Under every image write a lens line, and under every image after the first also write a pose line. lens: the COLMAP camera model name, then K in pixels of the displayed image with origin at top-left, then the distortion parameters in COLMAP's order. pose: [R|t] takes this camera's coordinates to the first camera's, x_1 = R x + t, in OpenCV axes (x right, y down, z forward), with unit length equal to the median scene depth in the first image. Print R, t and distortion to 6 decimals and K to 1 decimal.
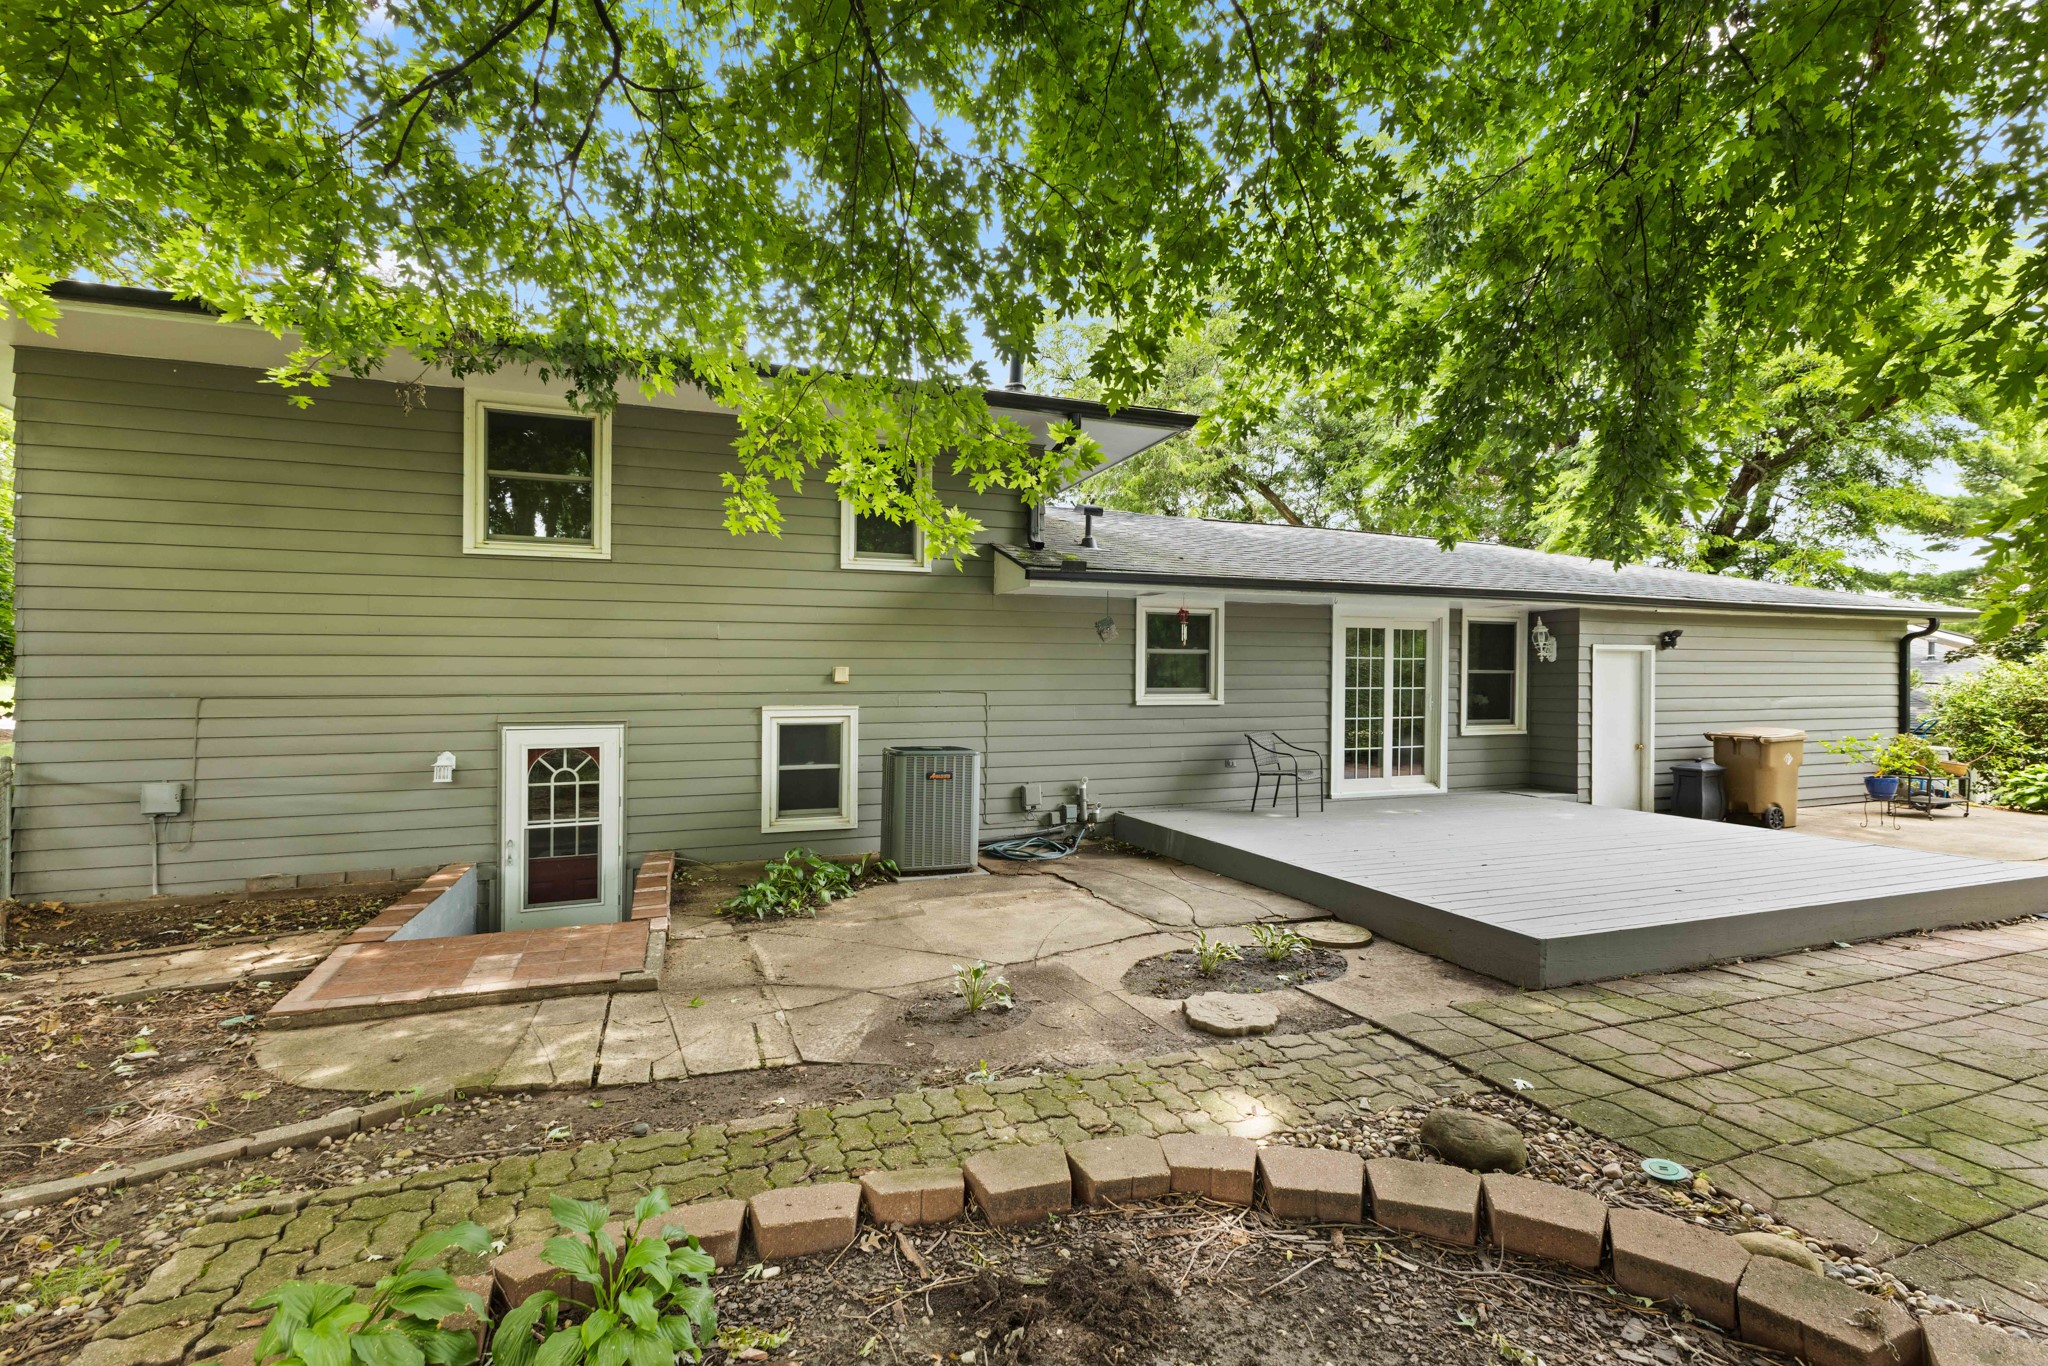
lens RADIAL K [[890.0, 0, 1078.4], [0, 890.0, 691.2], [0, 0, 1]] dist [0.009842, 0.000335]
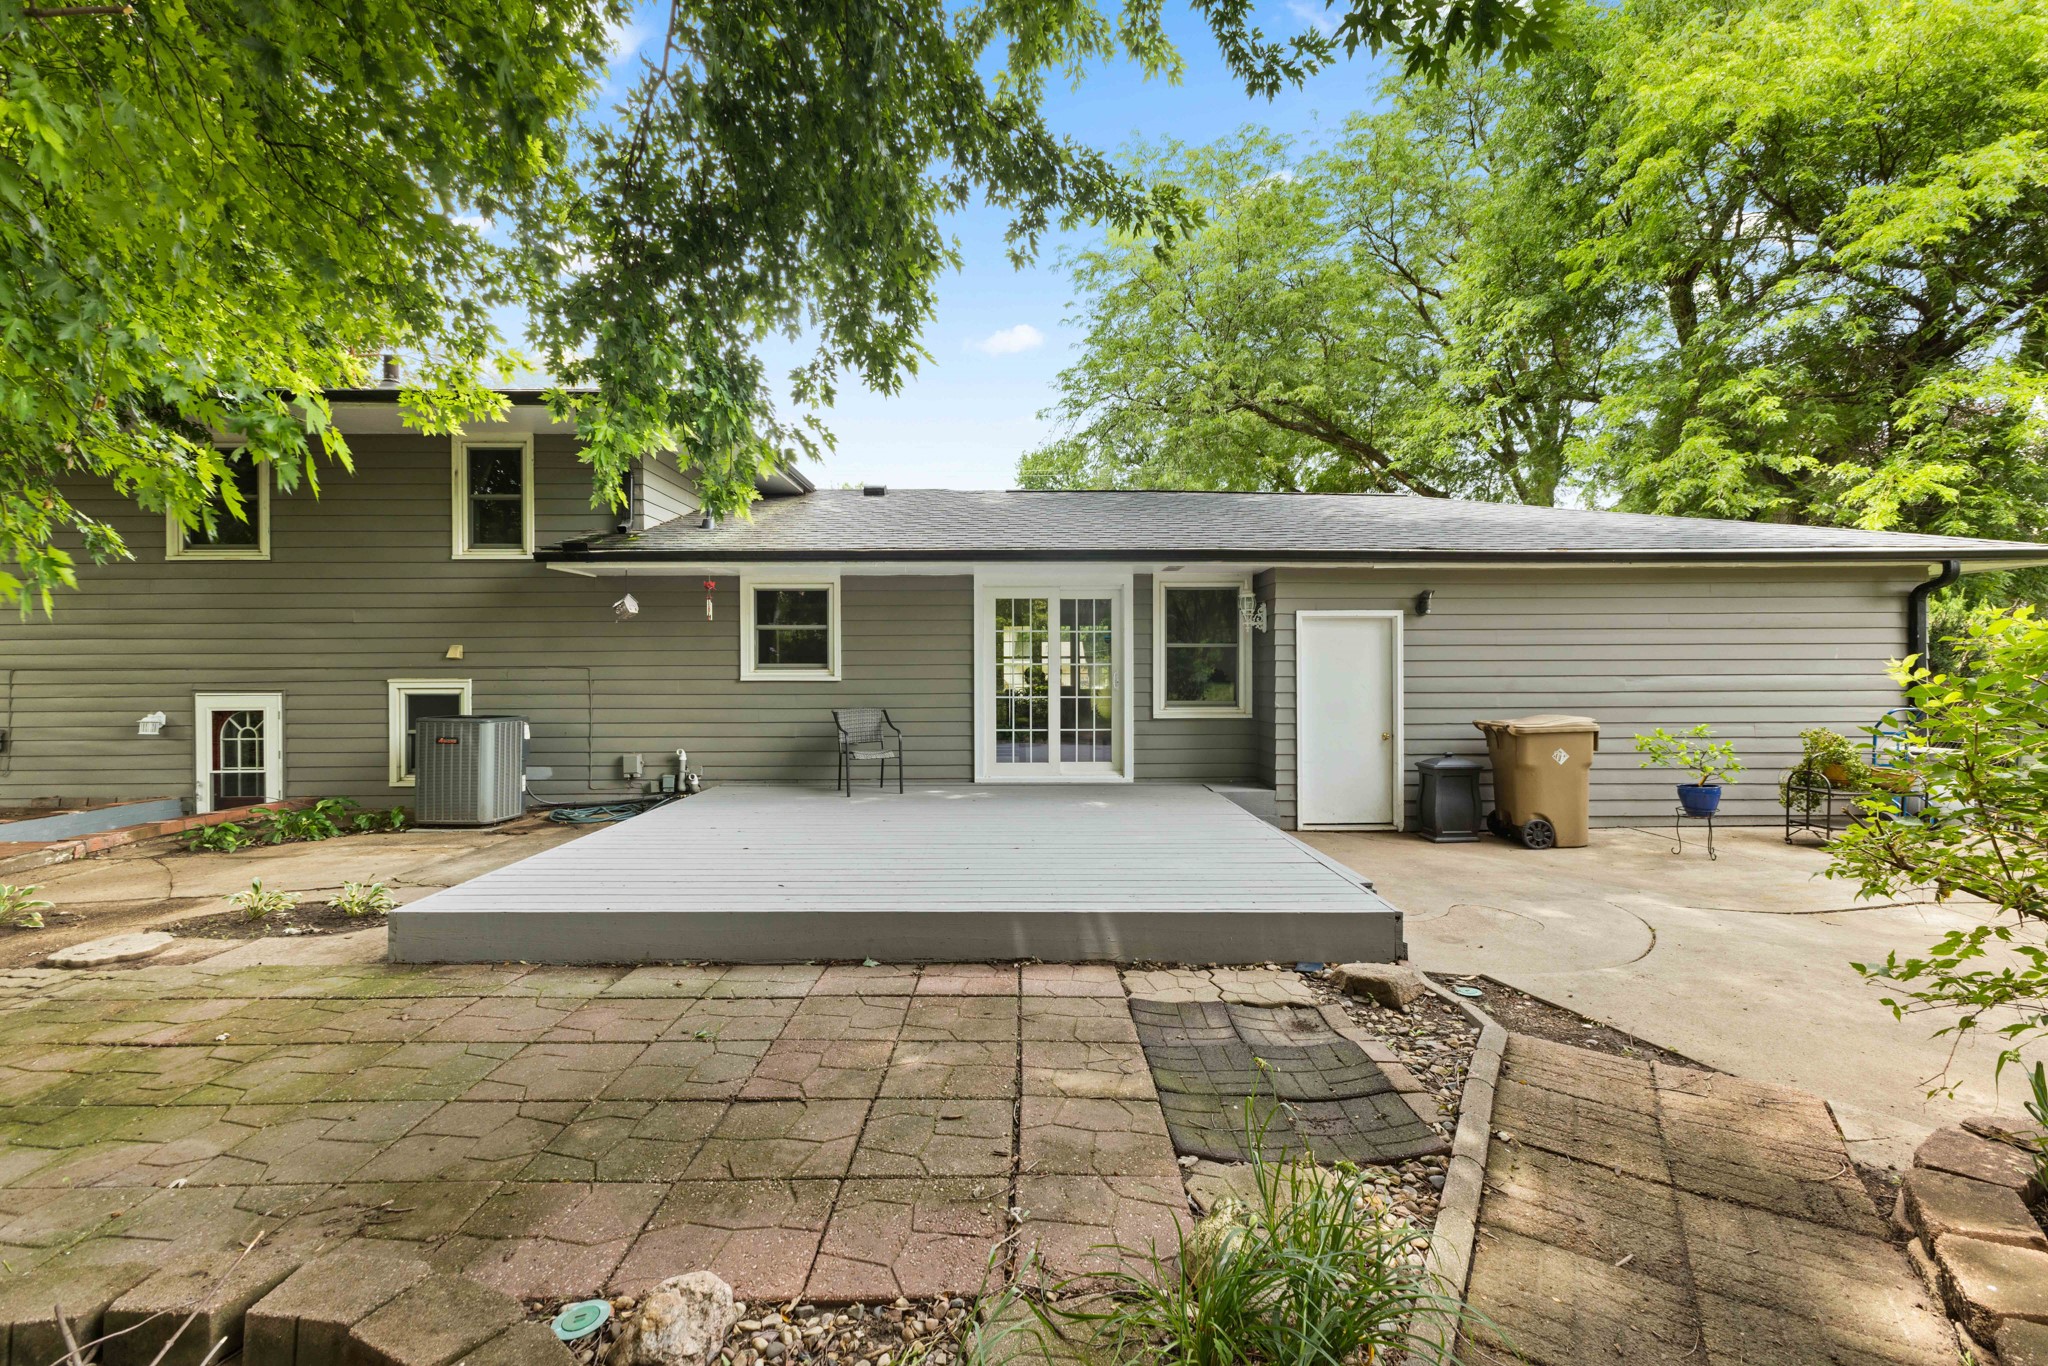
lens RADIAL K [[890.0, 0, 1025.4], [0, 890.0, 680.8], [0, 0, 1]] dist [0.009842, 0.000335]
pose [[0.937364, 0.004428, -0.348324, 0.699177], [-0.001989, 0.999971, 0.007357, 0.007477], [0.348347, -0.006204, 0.937345, 0.151130]]
